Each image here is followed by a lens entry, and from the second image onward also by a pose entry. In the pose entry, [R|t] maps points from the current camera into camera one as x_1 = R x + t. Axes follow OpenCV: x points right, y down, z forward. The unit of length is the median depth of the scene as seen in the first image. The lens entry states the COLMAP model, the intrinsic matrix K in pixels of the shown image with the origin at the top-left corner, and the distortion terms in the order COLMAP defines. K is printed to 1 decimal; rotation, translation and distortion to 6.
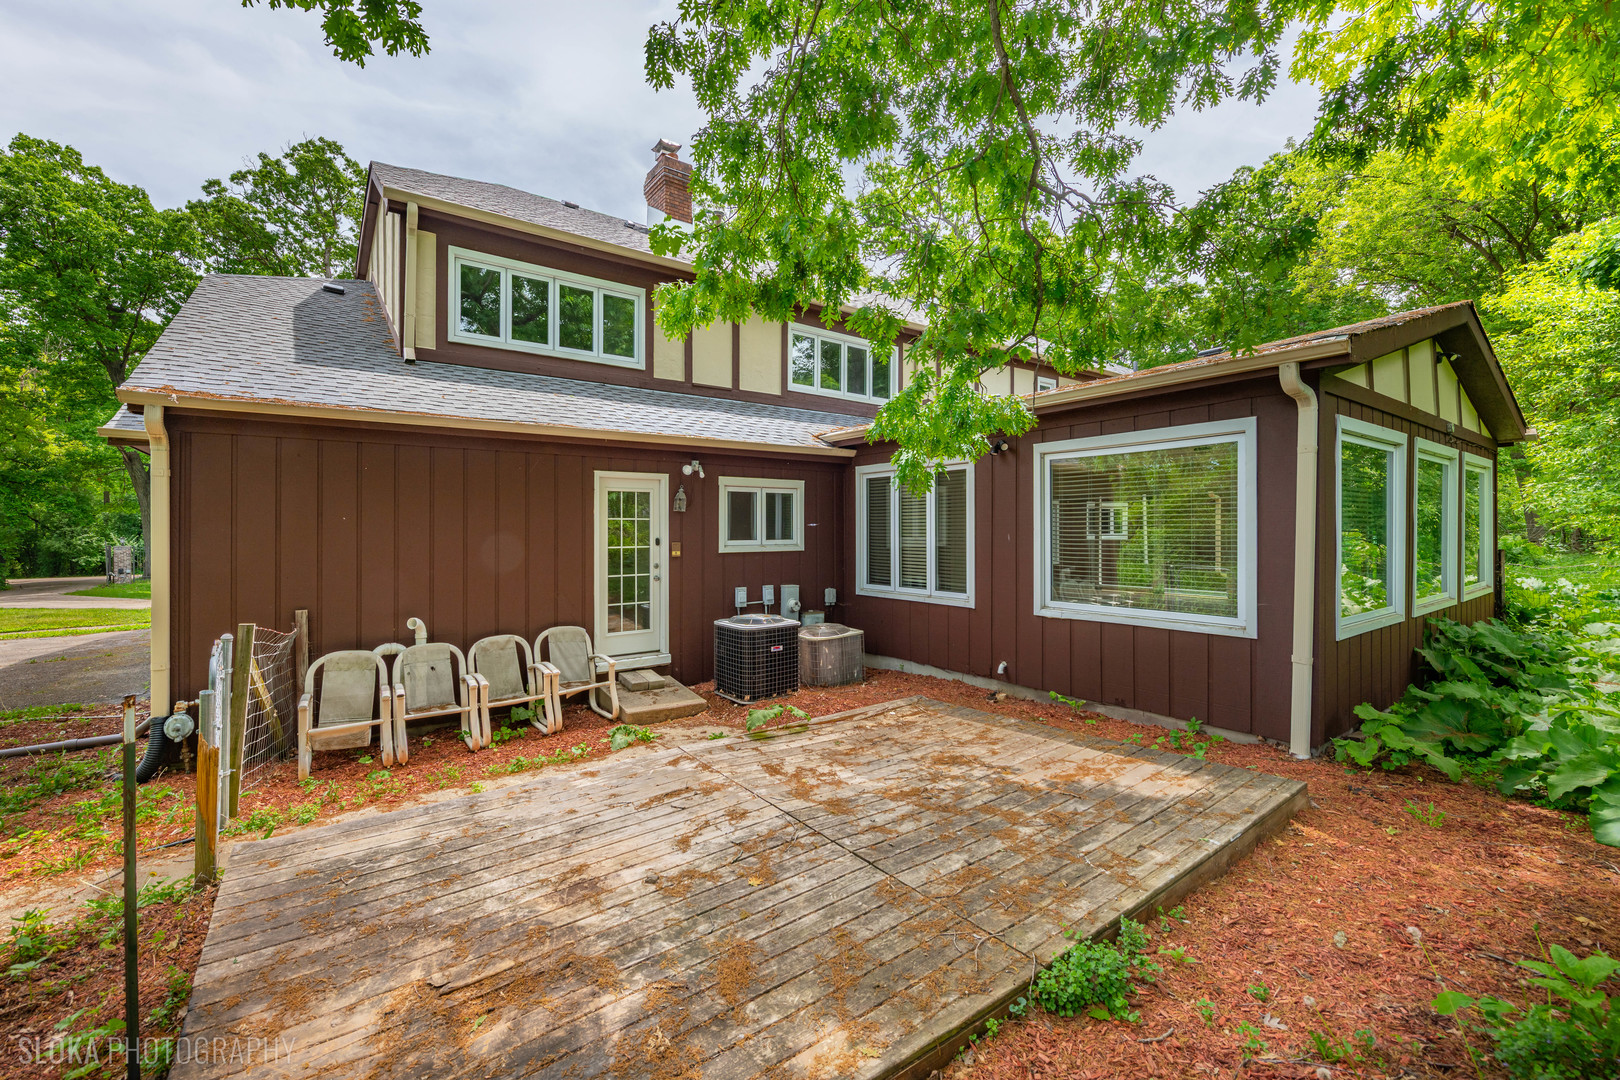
lens RADIAL K [[670.8, 0, 775.1], [0, 670.8, 537.4], [0, 0, 1]] dist [0.000100, -0.000042]
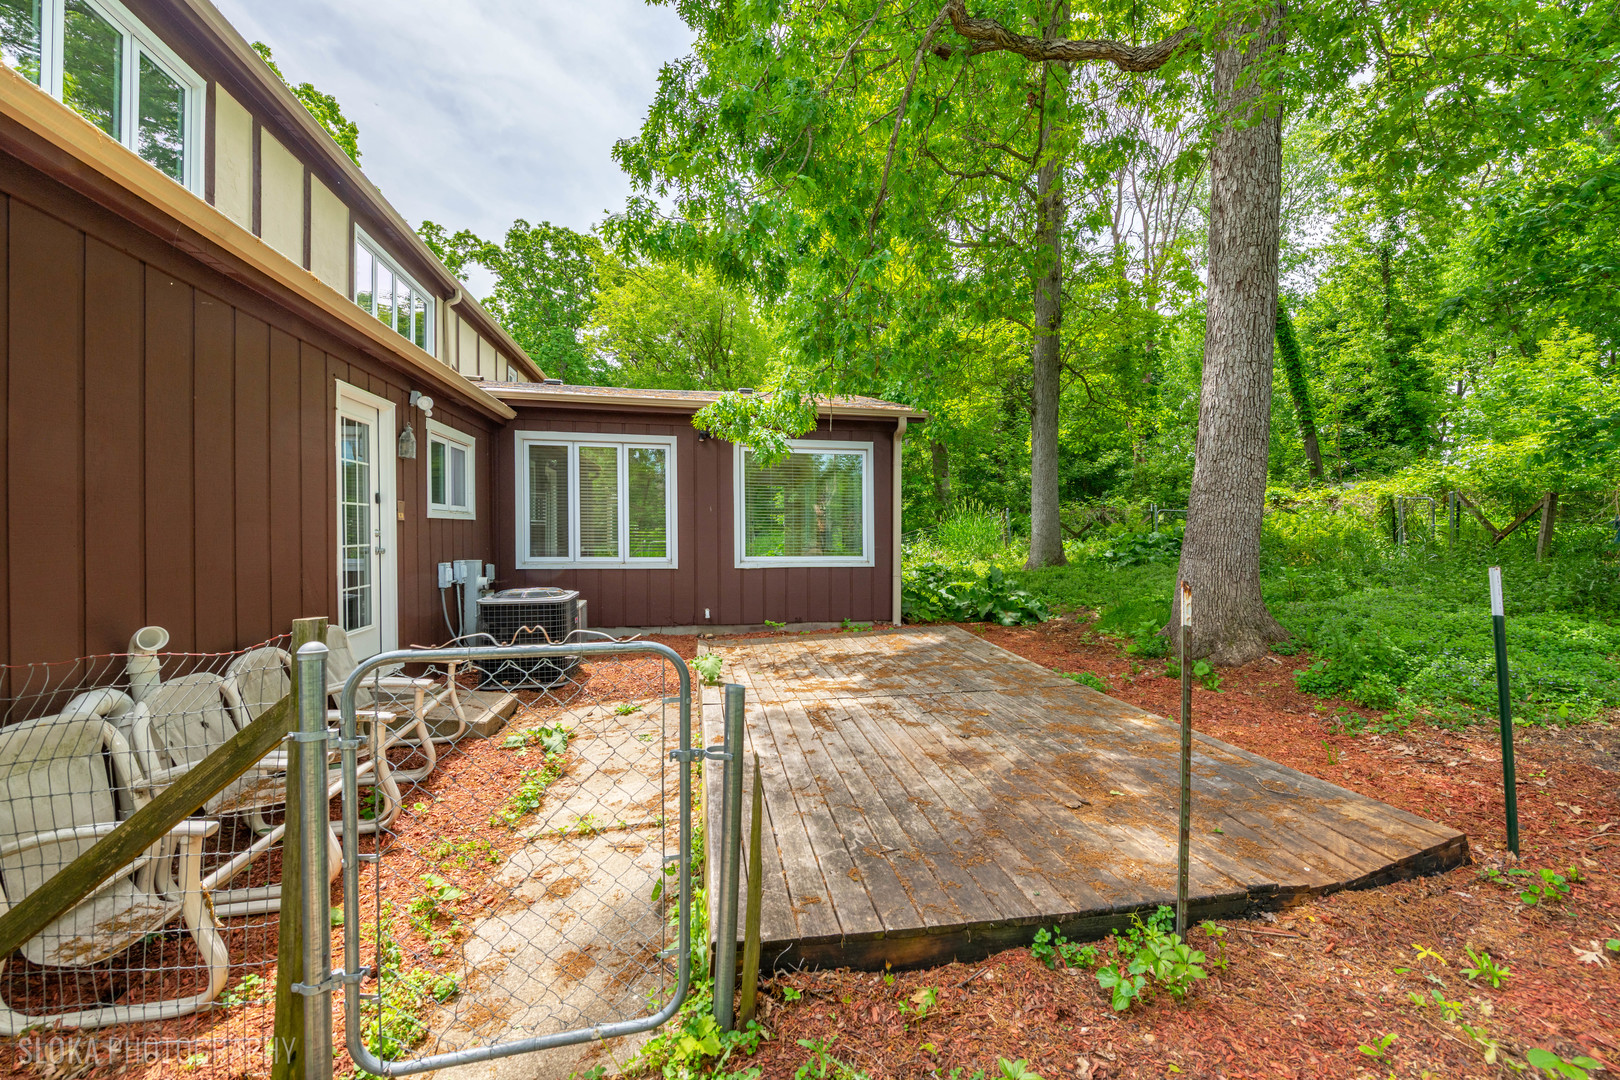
lens RADIAL K [[670.8, 0, 775.1], [0, 670.8, 537.4], [0, 0, 1]] dist [0.000100, -0.000042]
pose [[0.379279, 0.001775, 0.925281, -0.804447], [0.002989, 0.999991, -0.003143, 0.061241], [-0.925278, 0.003957, 0.379270, 0.435158]]
